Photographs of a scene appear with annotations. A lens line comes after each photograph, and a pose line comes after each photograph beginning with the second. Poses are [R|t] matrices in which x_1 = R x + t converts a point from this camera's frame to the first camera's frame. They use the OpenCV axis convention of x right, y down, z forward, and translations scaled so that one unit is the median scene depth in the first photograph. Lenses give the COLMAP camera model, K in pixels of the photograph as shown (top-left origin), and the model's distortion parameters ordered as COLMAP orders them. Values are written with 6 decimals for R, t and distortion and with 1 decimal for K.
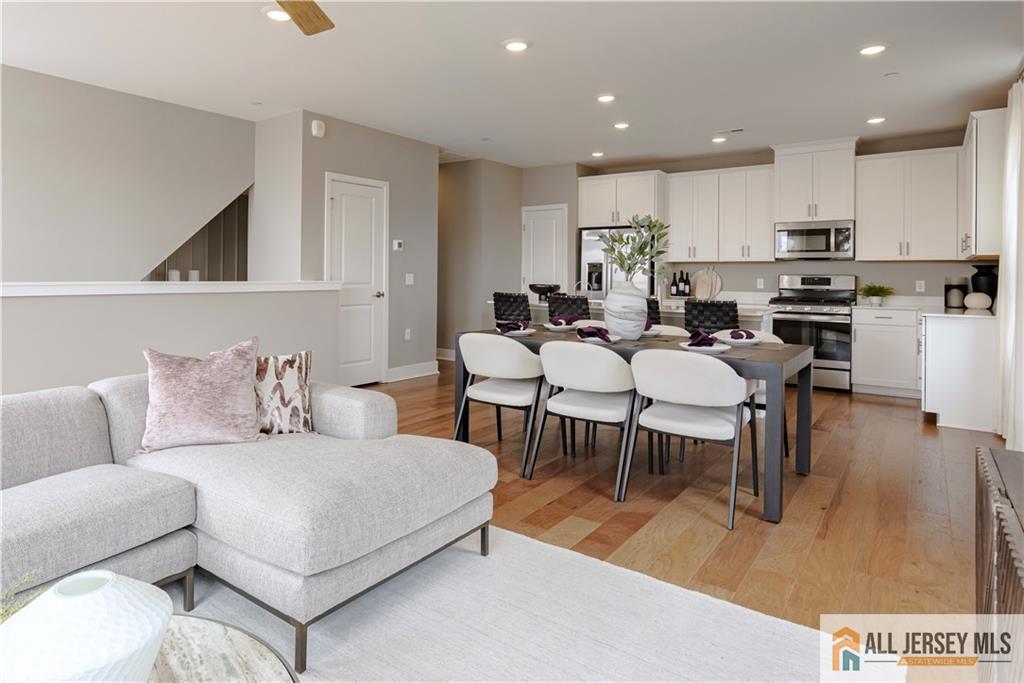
lens RADIAL K [[597.3, 0, 487.1], [0, 597.3, 270.2], [0, 0, 1]] dist [-0.013896, 0.003356]
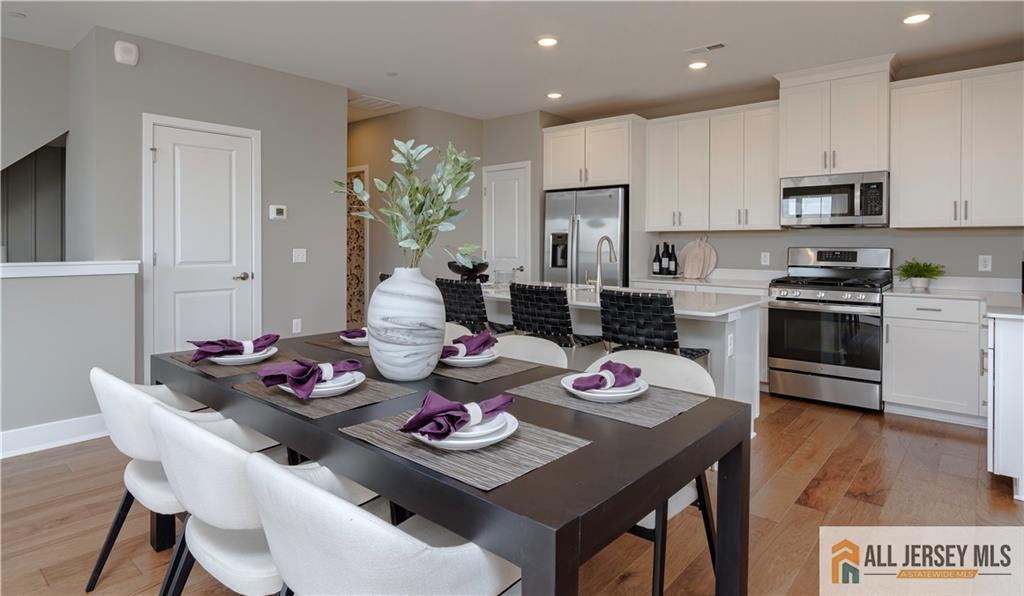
lens RADIAL K [[548.3, 0, 534.1], [0, 548.3, 245.2], [0, 0, 1]] dist [-0.000604, 0.002026]
pose [[0.998359, -0.005173, -0.057025, 0.231246], [0.005705, 0.999942, 0.009171, -0.003845], [0.056974, -0.009481, 0.998331, 0.317553]]
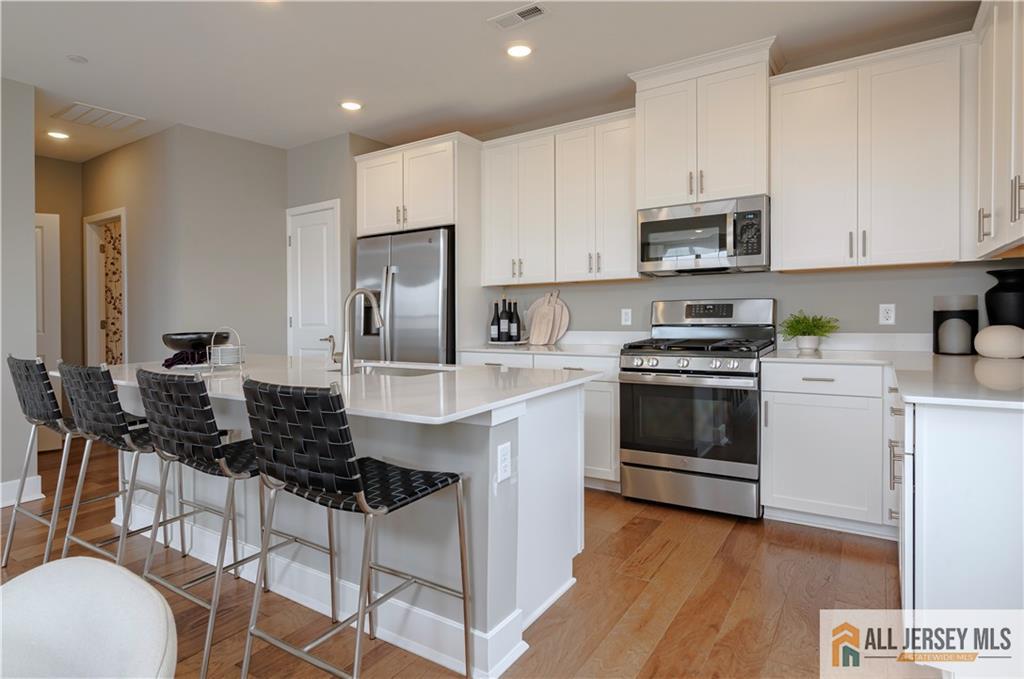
lens RADIAL K [[535.6, 0, 520.0], [0, 535.6, 326.8], [0, 0, 1]] dist [-0.008108, 0.003547]
pose [[0.998442, -0.032138, 0.045617, 0.376101], [0.030272, 0.998699, 0.041041, 0.007981], [-0.046877, -0.039596, 0.998116, 0.534034]]
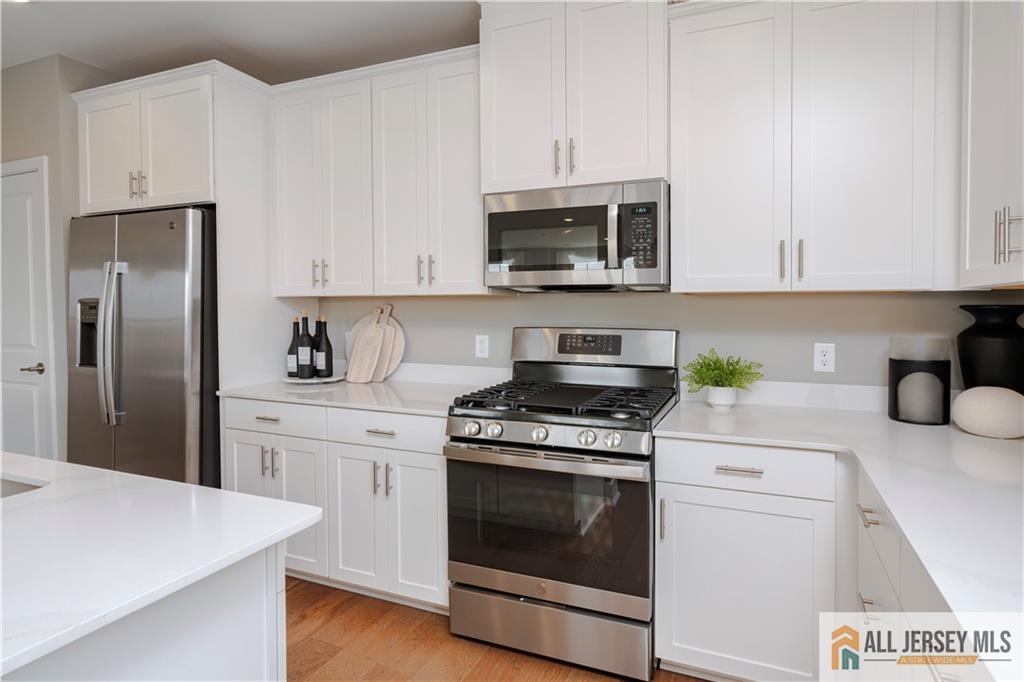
lens RADIAL K [[535.6, 0, 533.1], [0, 535.6, 288.9], [0, 0, 1]] dist [-0.008108, 0.003547]
pose [[0.976768, 0.000803, 0.214300, 0.477395], [0.004138, 0.999736, -0.022604, -0.011906], [-0.214262, 0.022966, 0.976506, 0.712176]]
